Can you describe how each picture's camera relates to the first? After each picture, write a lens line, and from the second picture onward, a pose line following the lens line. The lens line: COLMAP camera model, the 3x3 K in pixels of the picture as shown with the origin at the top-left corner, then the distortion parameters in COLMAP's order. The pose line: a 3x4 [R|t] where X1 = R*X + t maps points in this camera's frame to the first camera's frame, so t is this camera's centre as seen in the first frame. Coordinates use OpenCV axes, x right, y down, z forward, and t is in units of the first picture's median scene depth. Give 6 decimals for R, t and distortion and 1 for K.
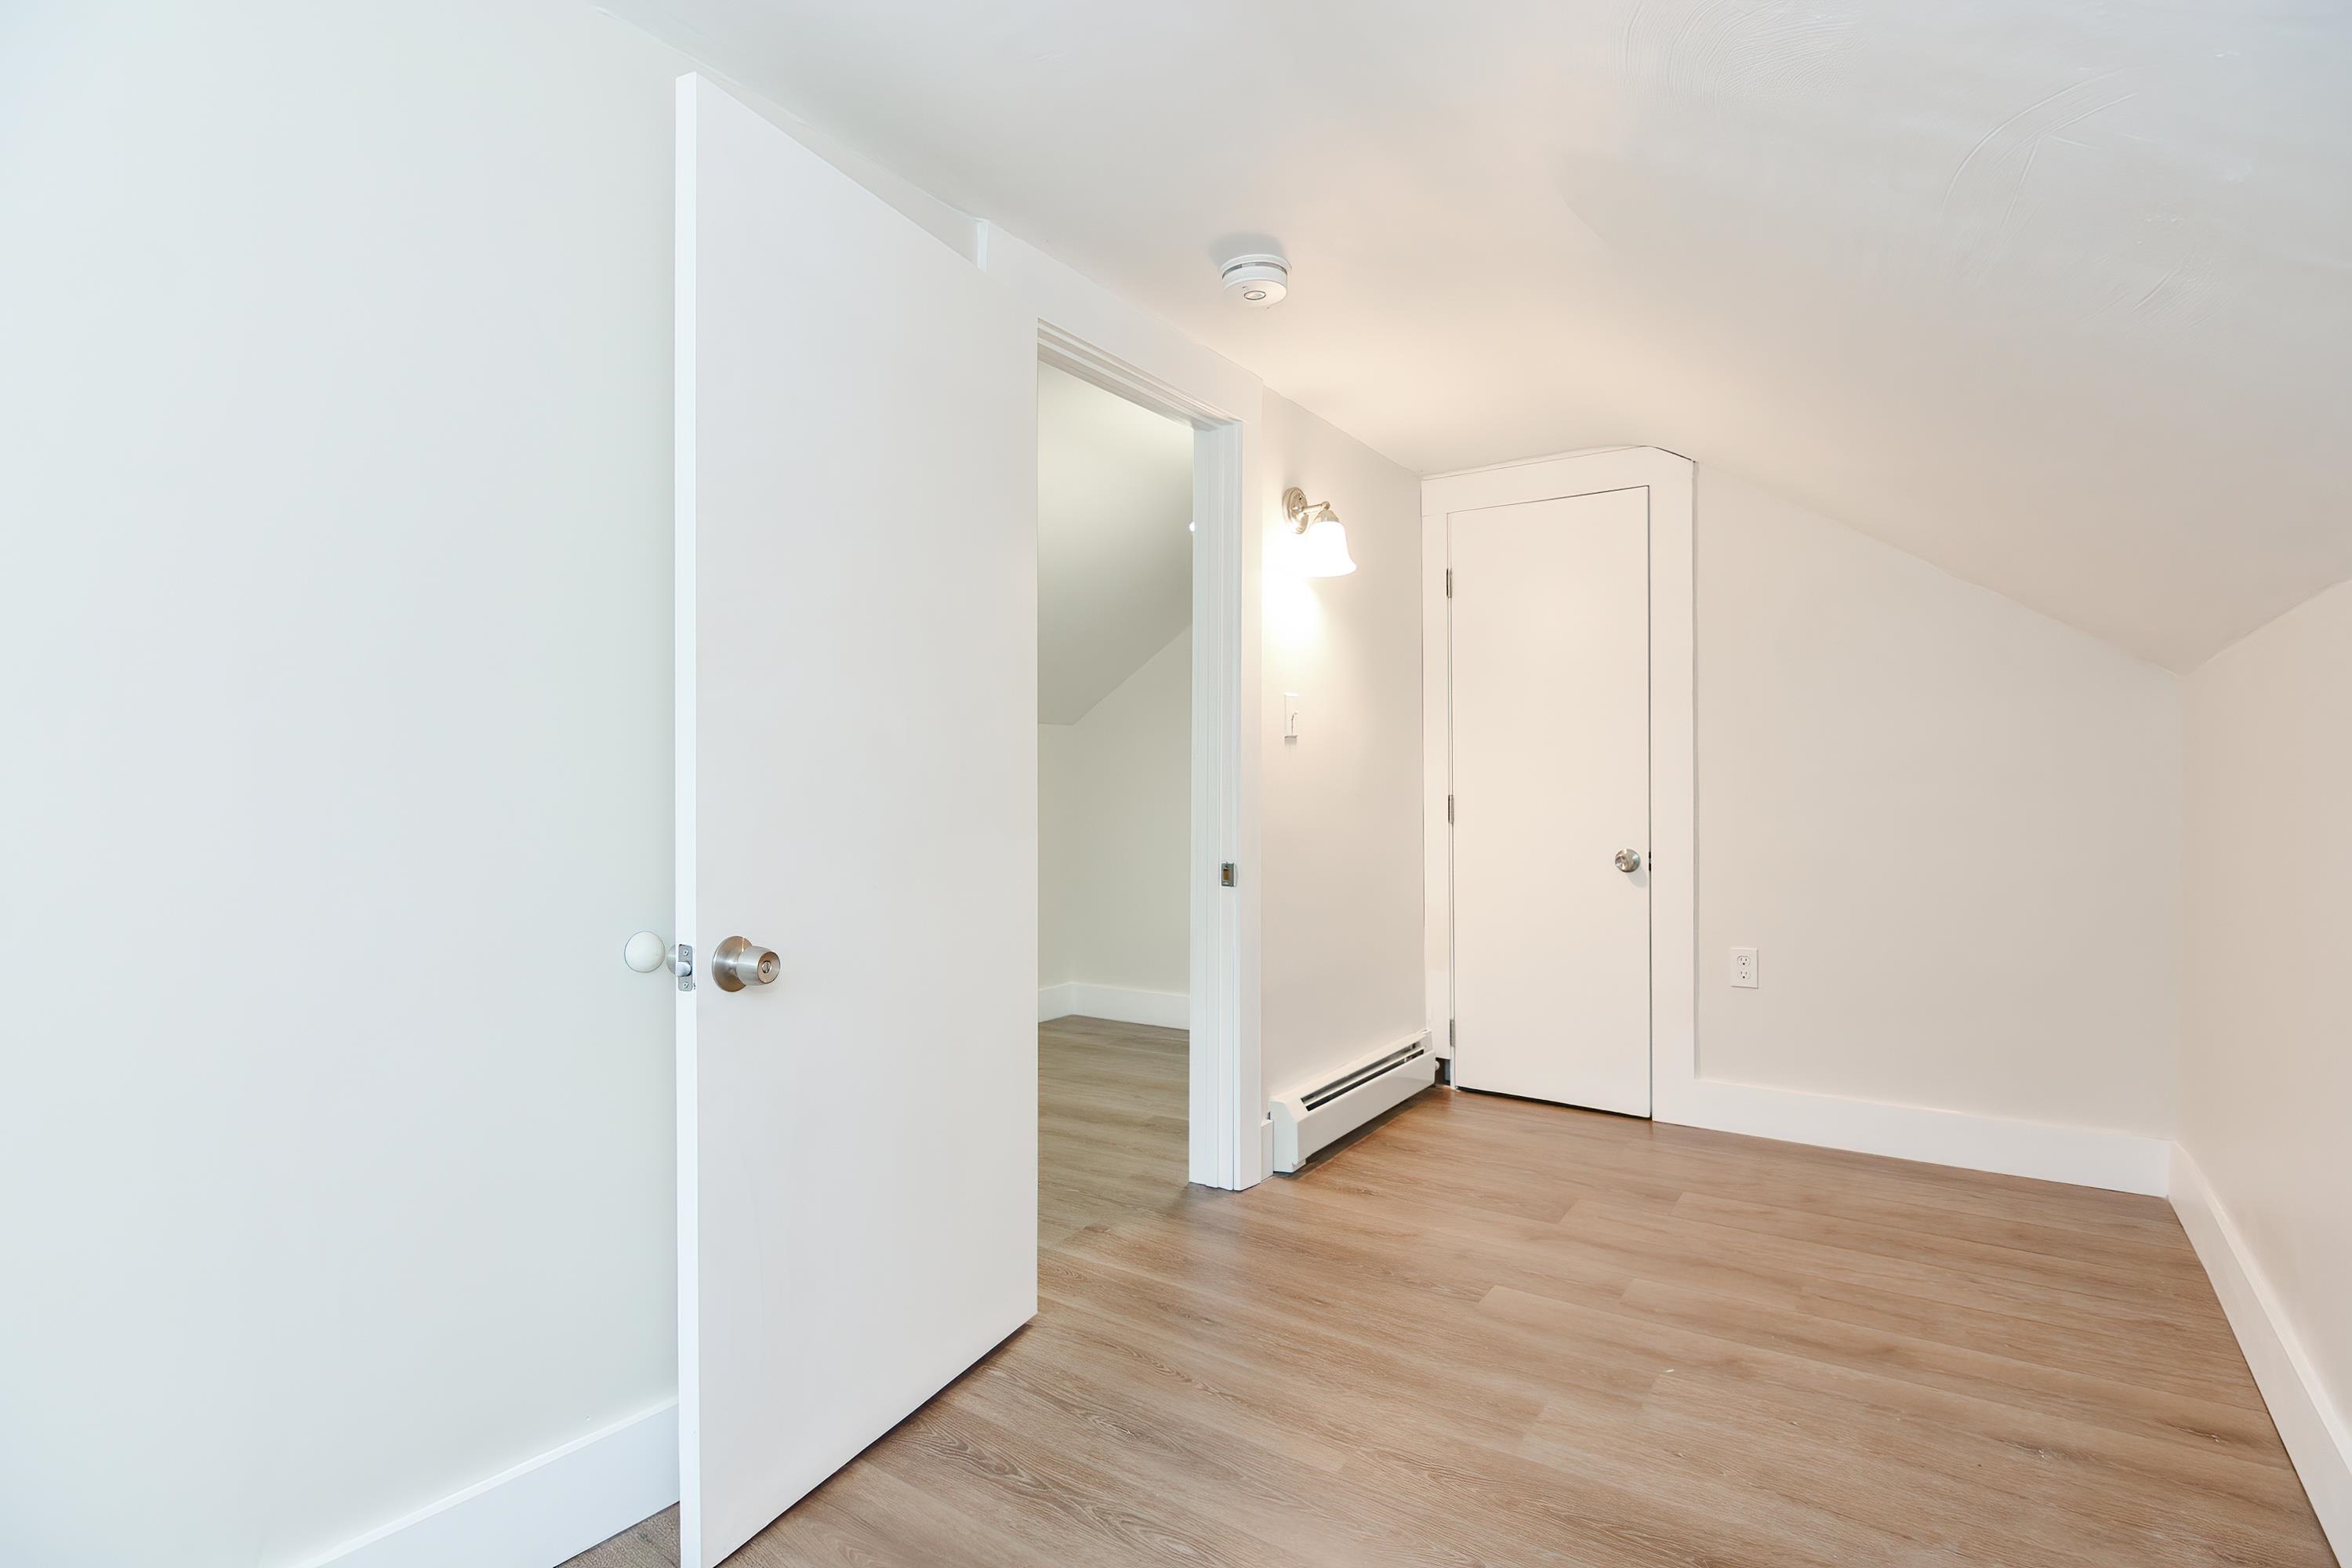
lens RADIAL K [[1166.6, 0, 1181.1], [0, 1166.6, 786.8], [0, 0, 1]] dist [-0.002084, -0.010103]
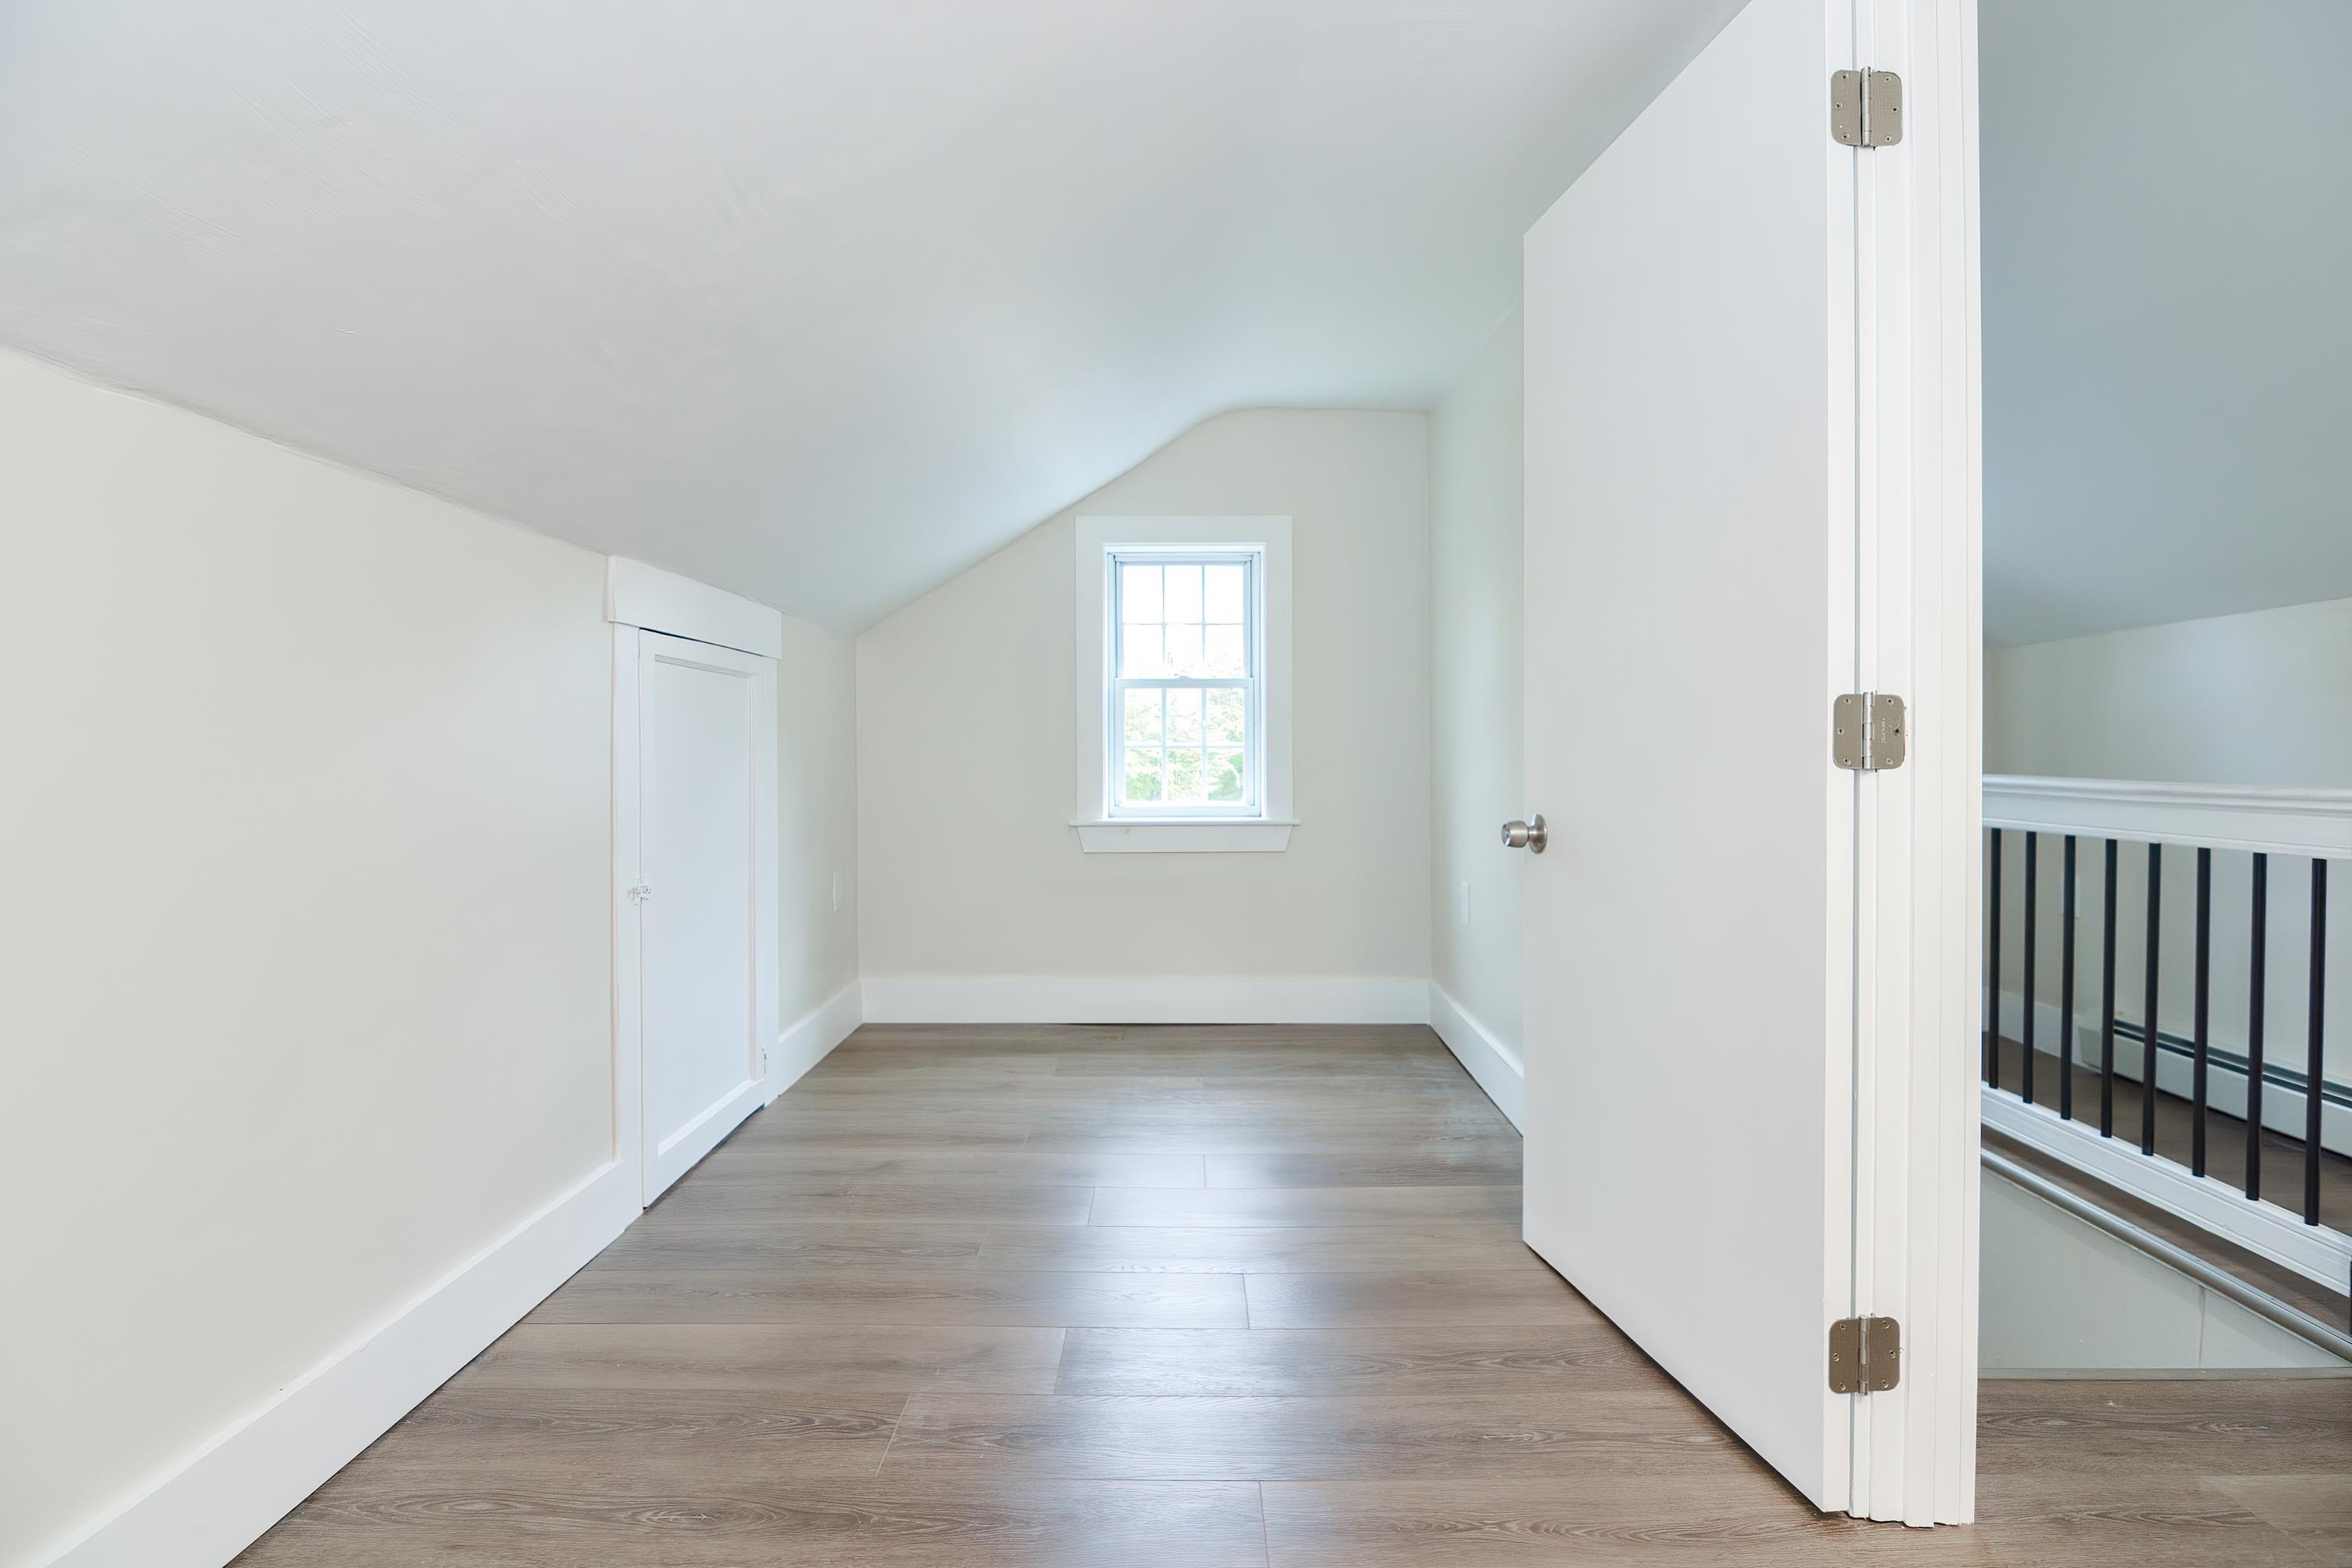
lens RADIAL K [[1166.6, 0, 1180.9], [0, 1166.6, 772.4], [0, 0, 1]] dist [-0.002084, -0.010103]
pose [[-0.835135, 0.017429, -0.549769, 0.624331], [0.009421, 0.999804, 0.017385, 0.034675], [0.549965, 0.009339, -0.835136, 1.610073]]
